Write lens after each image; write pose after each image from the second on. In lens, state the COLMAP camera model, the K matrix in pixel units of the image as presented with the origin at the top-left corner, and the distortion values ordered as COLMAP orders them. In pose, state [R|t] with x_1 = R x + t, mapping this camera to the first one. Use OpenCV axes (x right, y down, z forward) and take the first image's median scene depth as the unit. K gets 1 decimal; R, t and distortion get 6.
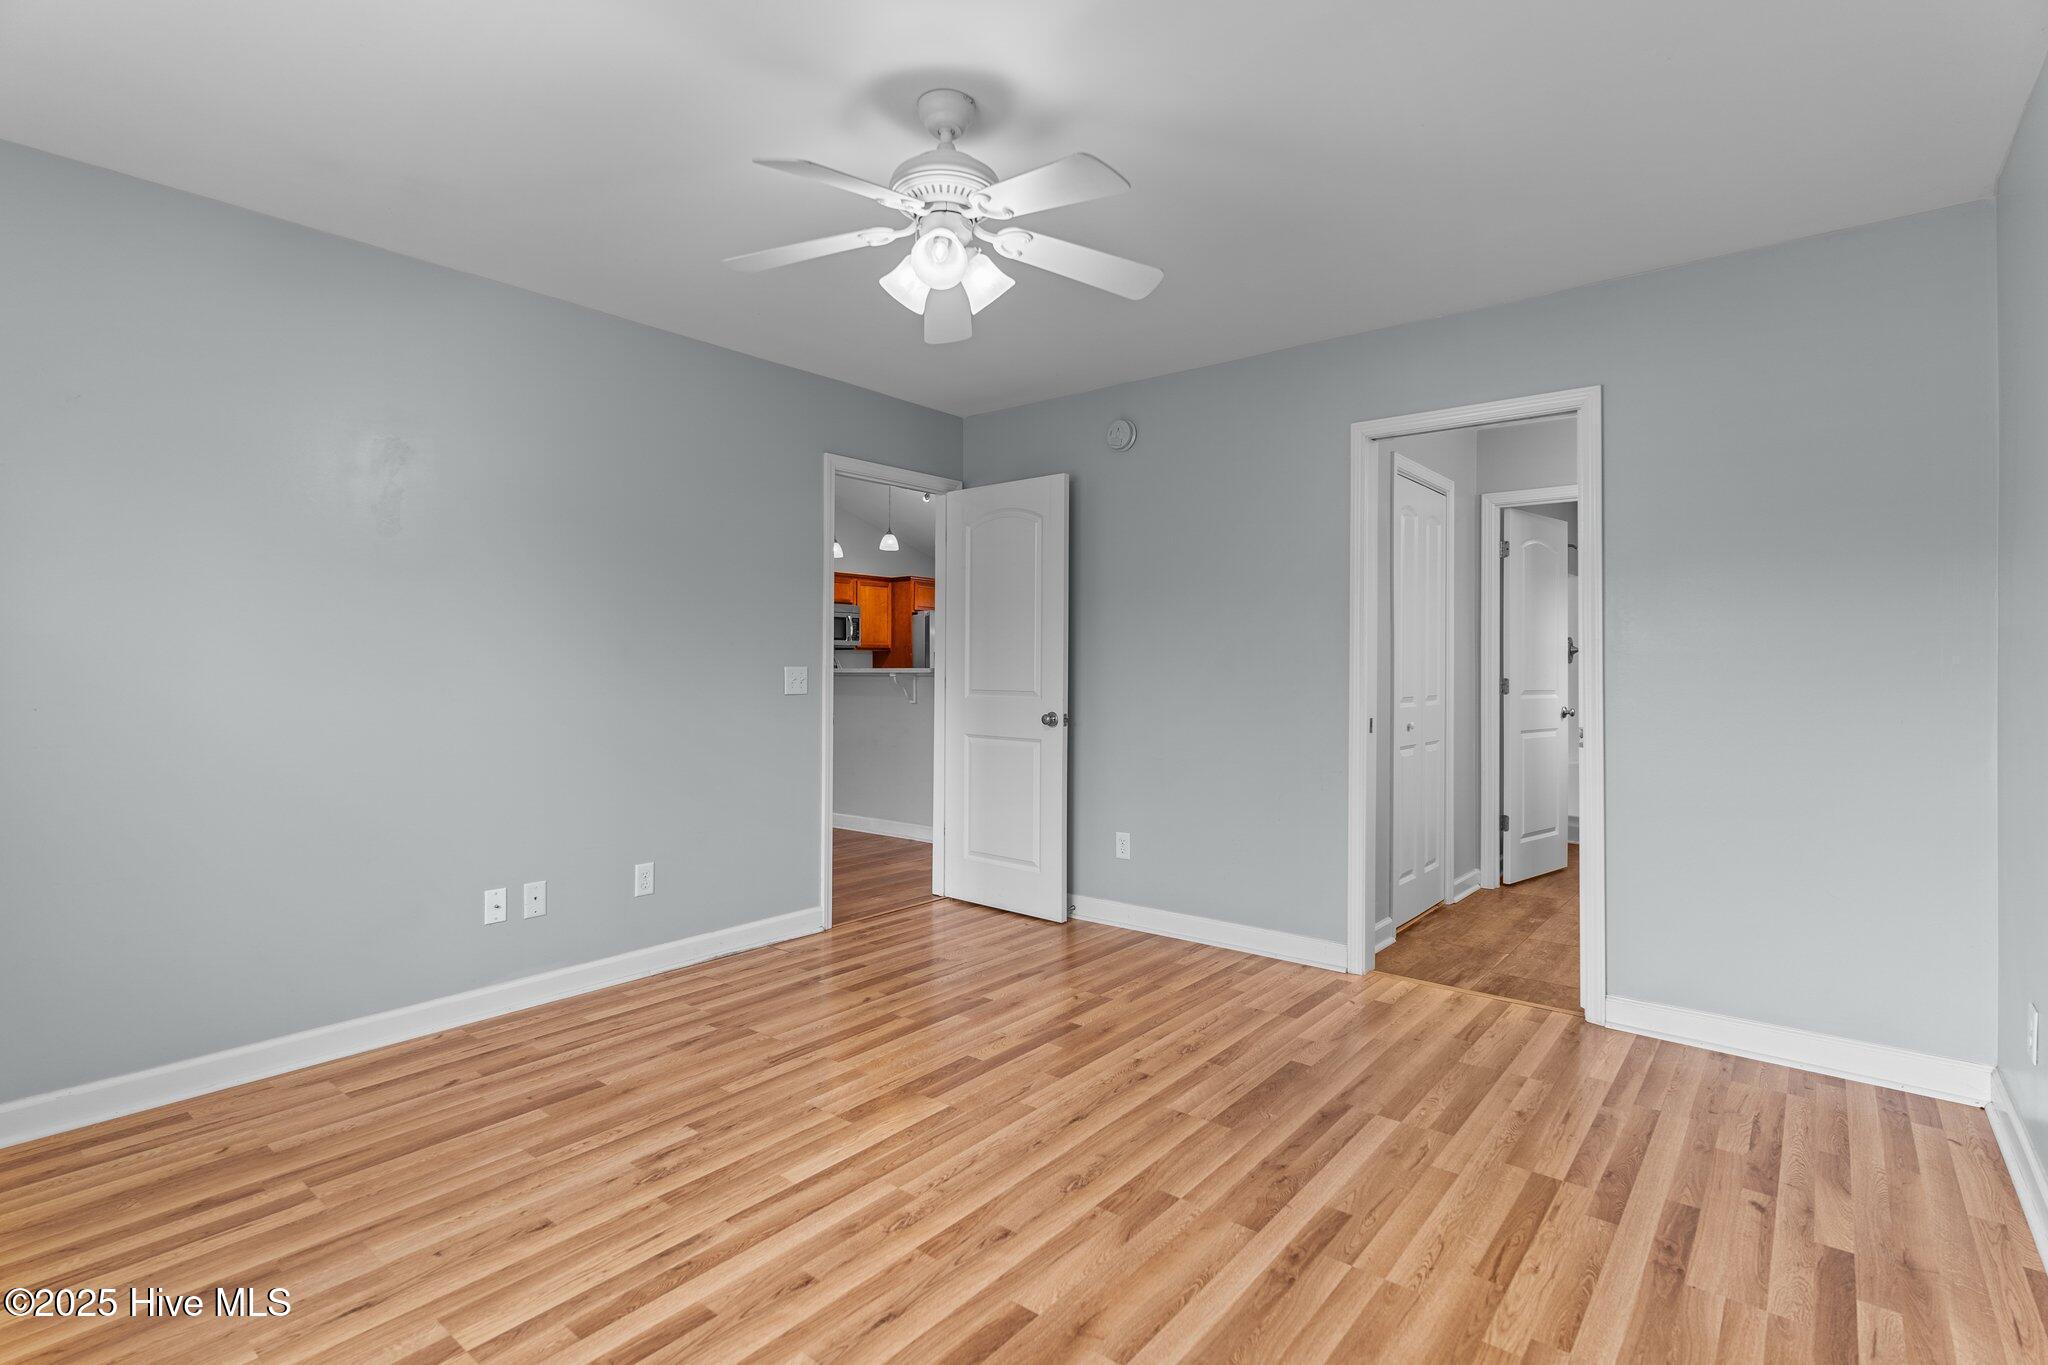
lens RADIAL K [[996.9, 0, 1029.7], [0, 996.9, 670.9], [0, 0, 1]] dist [0.011831, -0.001976]
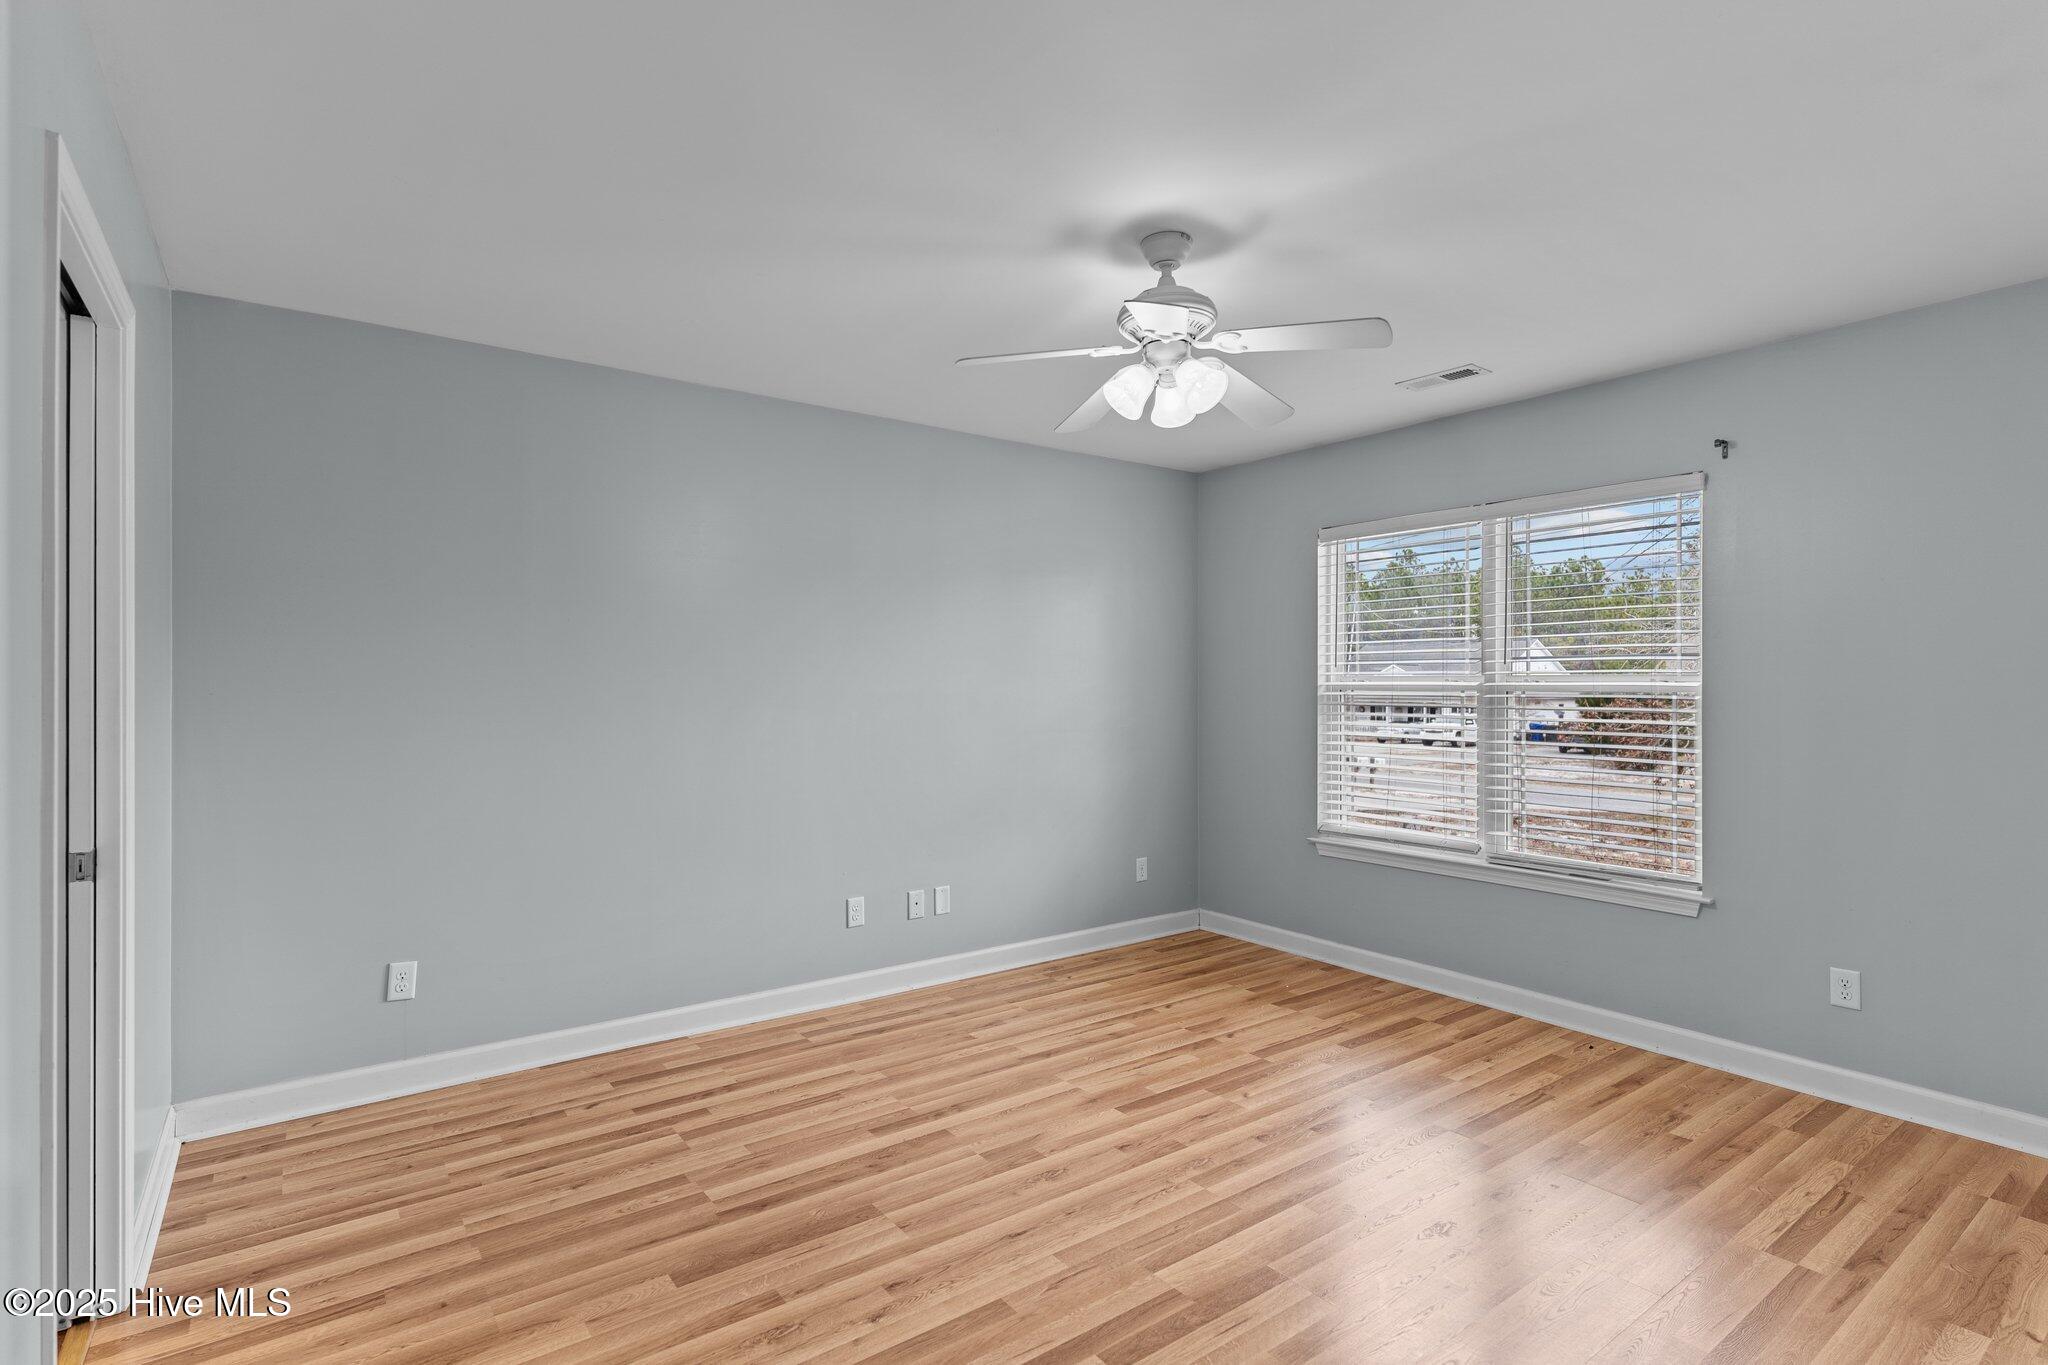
lens RADIAL K [[996.9, 0, 1025.4], [0, 996.9, 683.7], [0, 0, 1]] dist [0.011831, -0.001976]
pose [[-0.967738, -0.003545, 0.251936, -0.212758], [-0.002584, 0.999988, 0.004147, -0.068877], [-0.251947, 0.003362, -0.967735, 2.102341]]
